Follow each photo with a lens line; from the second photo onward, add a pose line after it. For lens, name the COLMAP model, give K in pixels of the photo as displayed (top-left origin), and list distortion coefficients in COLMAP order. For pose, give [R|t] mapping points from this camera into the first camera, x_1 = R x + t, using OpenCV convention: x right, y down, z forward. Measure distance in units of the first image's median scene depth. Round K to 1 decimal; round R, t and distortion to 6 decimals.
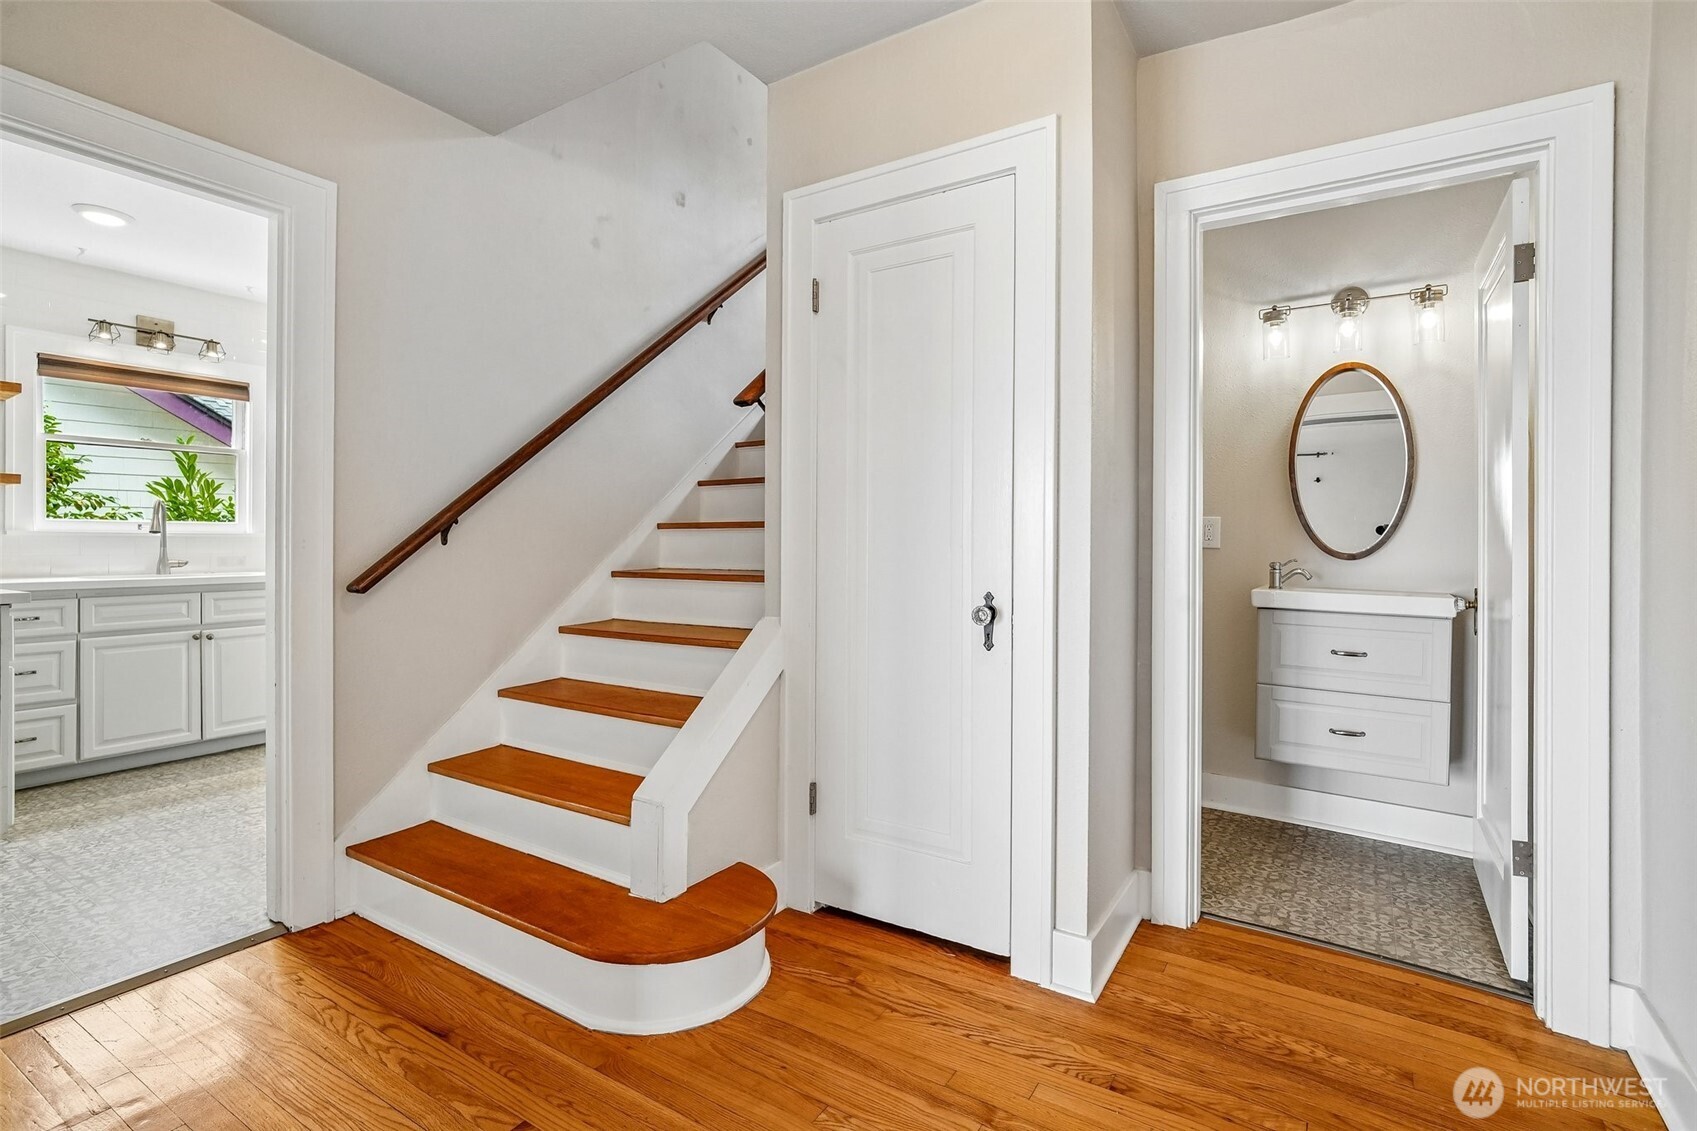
lens RADIAL K [[800.6, 0, 846.5], [0, 800.6, 546.2], [0, 0, 1]] dist [-0.009297, 0.004810]
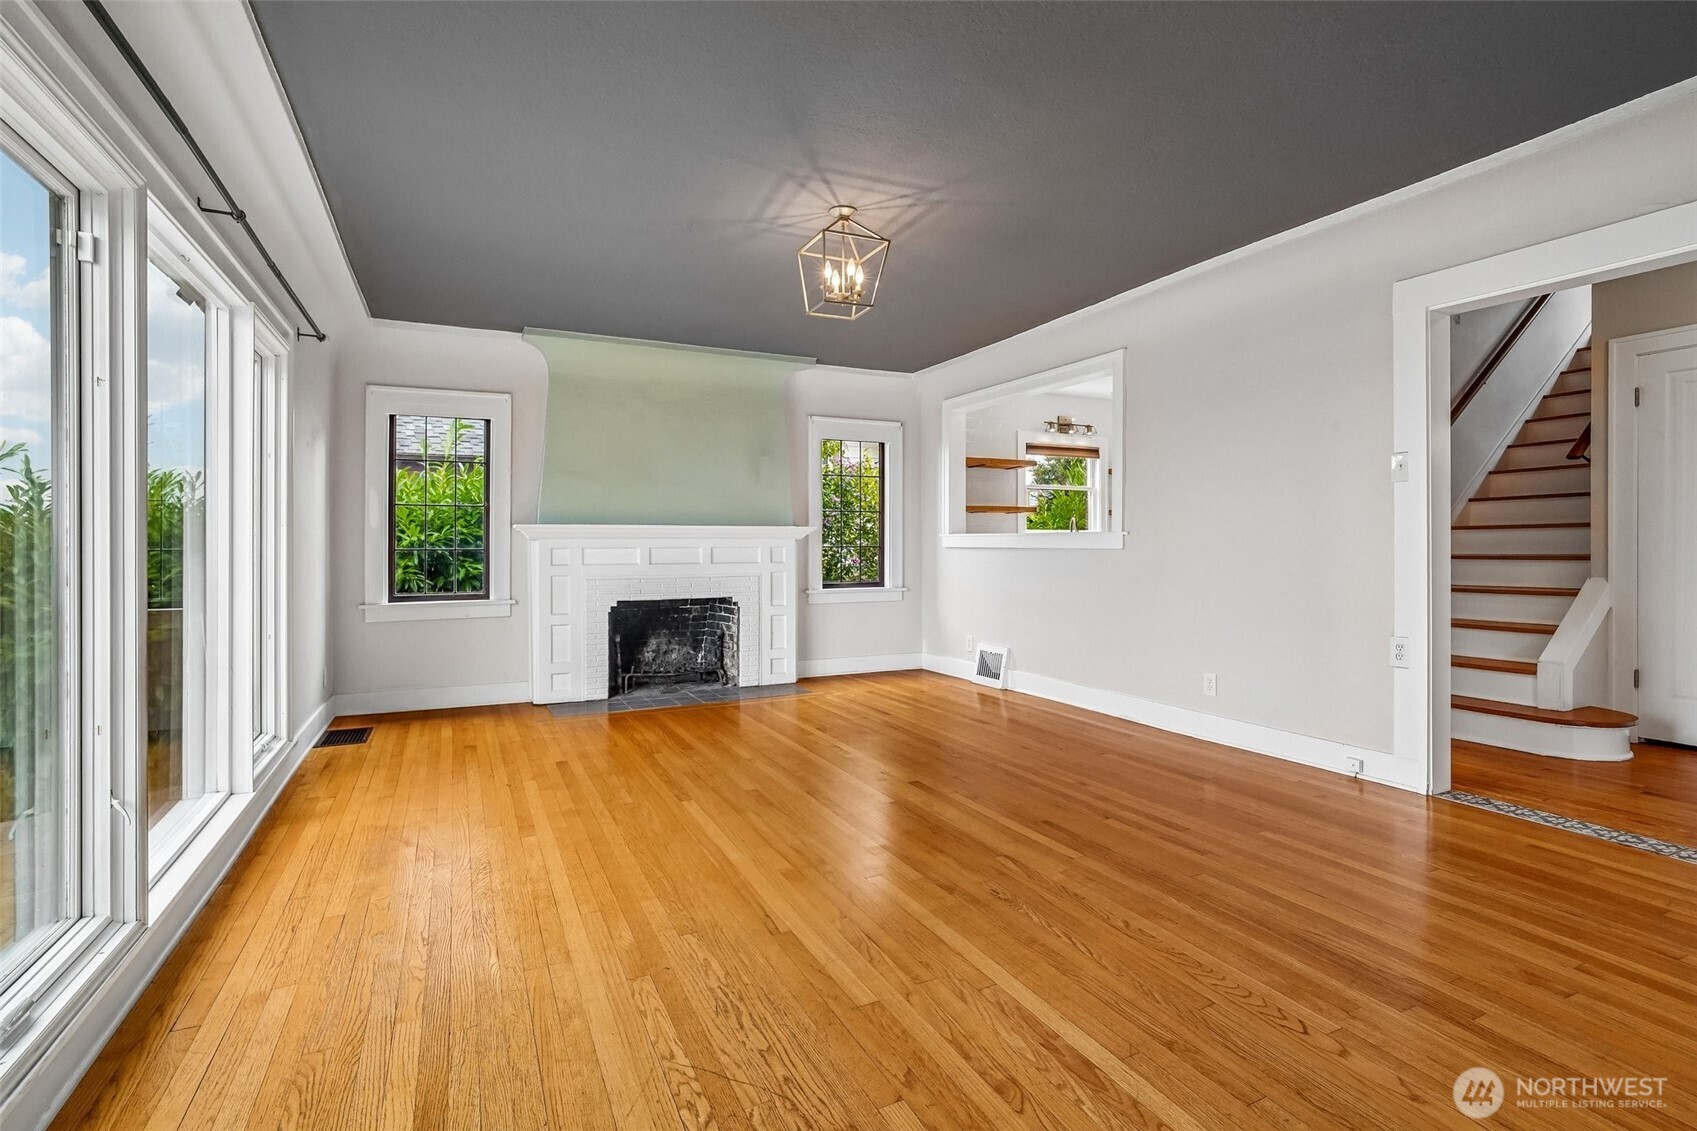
lens RADIAL K [[800.6, 0, 849.1], [0, 800.6, 562.8], [0, 0, 1]] dist [-0.009297, 0.004810]
pose [[0.844804, 0.007823, -0.535019, -0.337336], [0.002650, 0.999820, 0.018803, 0.008137], [0.535069, -0.017302, 0.844631, -0.849658]]
